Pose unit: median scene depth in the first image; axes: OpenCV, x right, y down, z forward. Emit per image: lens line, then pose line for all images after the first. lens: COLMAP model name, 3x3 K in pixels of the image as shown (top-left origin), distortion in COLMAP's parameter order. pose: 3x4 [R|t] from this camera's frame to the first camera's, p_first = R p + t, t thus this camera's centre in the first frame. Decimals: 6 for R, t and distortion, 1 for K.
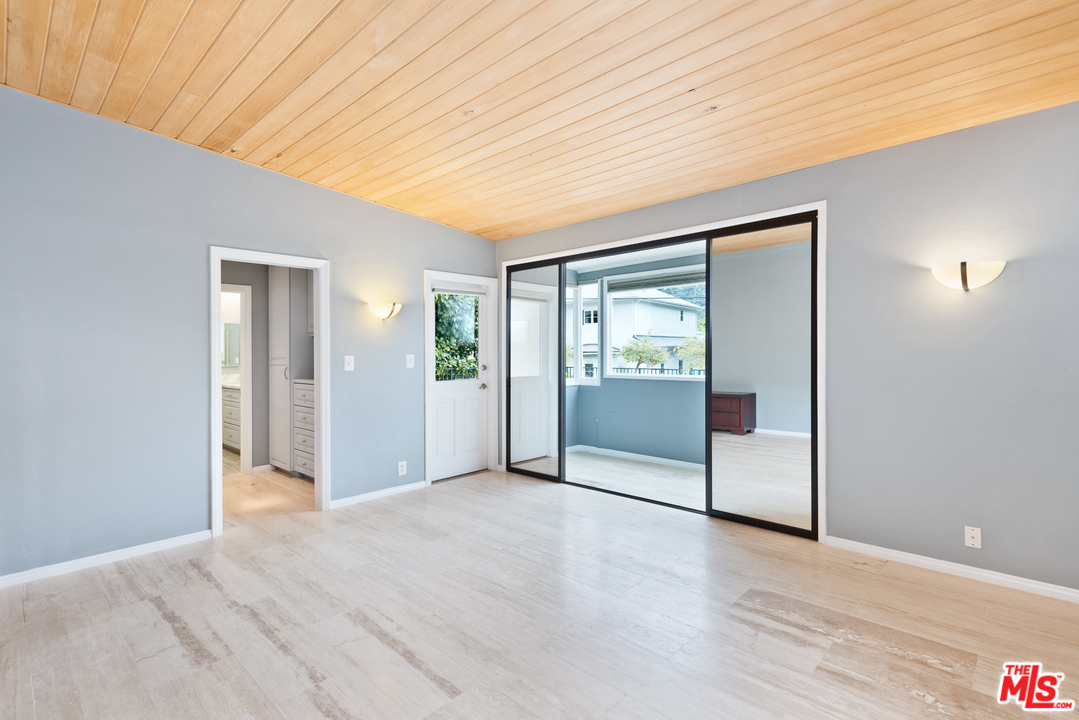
lens RADIAL K [[503.0, 0, 536.1], [0, 503.0, 351.2], [0, 0, 1]] dist [0.008688, -0.002995]
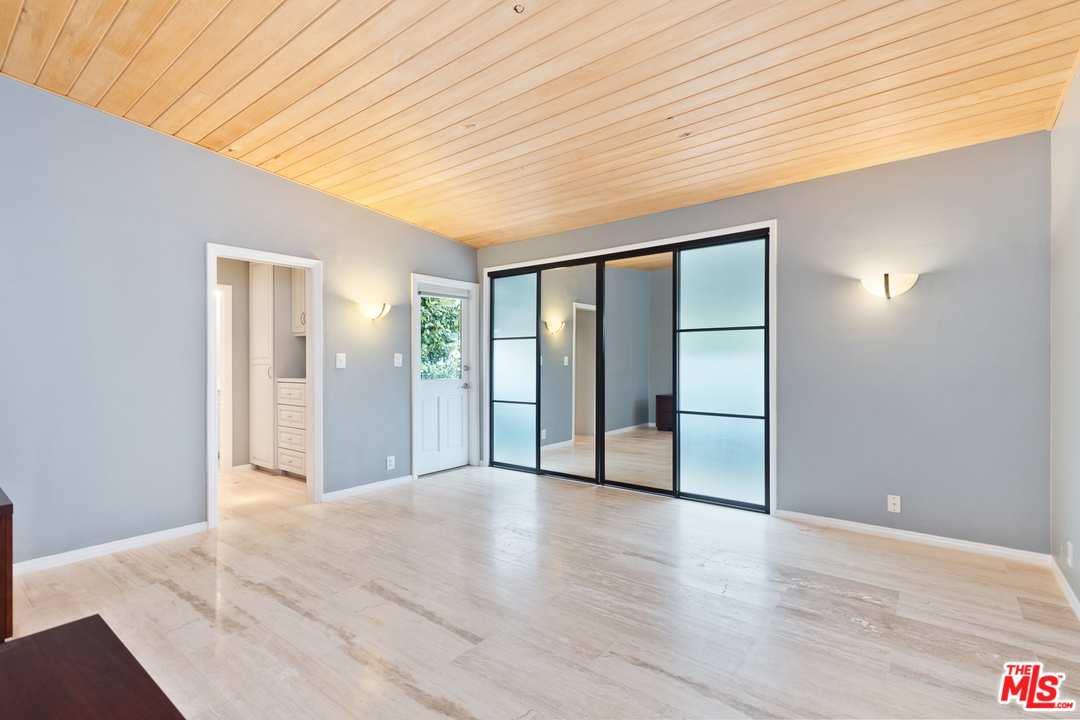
lens RADIAL K [[503.5, 0, 541.0], [0, 503.5, 363.6], [0, 0, 1]] dist [0.008688, -0.002995]
pose [[0.993619, 0.003129, 0.112747, -0.103054], [-0.002349, 0.999972, -0.007052, 0.046706], [-0.112766, 0.006742, 0.993599, -0.097388]]
